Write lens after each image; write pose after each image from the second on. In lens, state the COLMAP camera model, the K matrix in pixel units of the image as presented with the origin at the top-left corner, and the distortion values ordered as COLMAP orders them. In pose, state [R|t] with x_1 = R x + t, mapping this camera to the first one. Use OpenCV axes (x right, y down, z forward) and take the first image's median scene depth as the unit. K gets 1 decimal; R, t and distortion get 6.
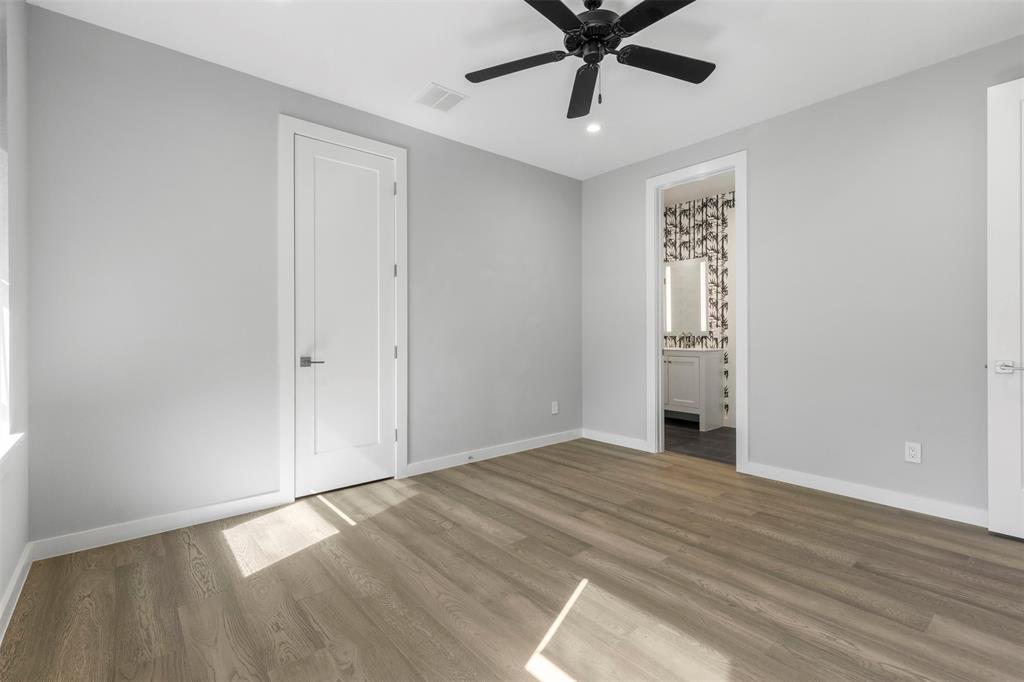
lens RADIAL K [[464.1, 0, 512.4], [0, 464.1, 325.2], [0, 0, 1]] dist [0.003684, 0.000026]
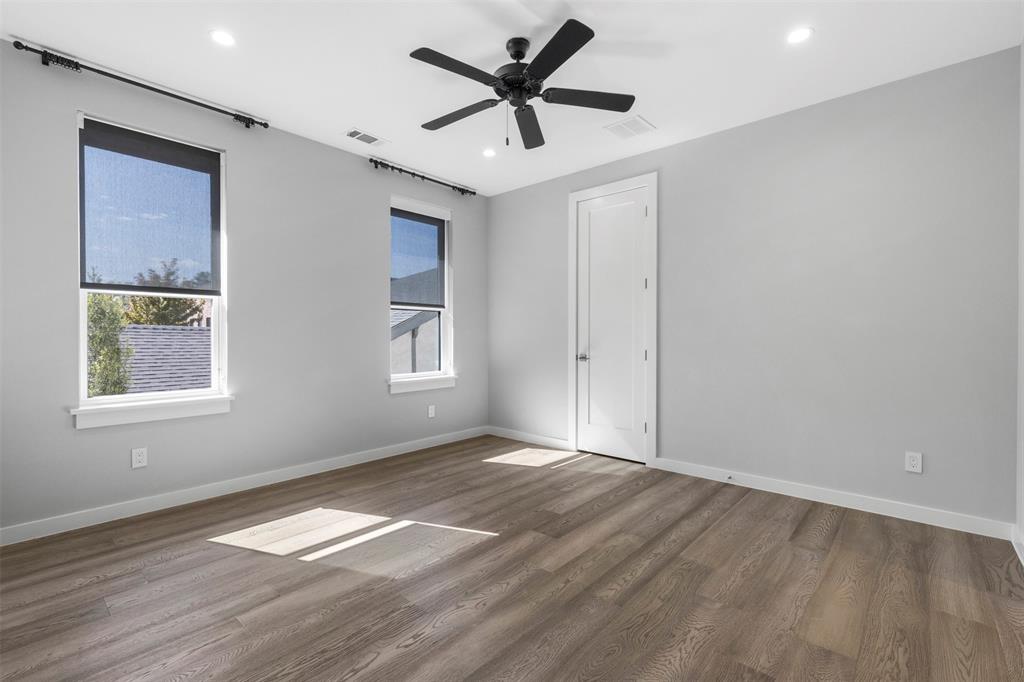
lens RADIAL K [[464.1, 0, 514.9], [0, 464.1, 336.9], [0, 0, 1]] dist [0.003684, 0.000026]
pose [[0.137884, 0.004964, -0.990436, 1.024133], [0.007140, 0.999956, 0.006005, 0.004322], [0.990423, -0.007900, 0.137842, 0.641015]]
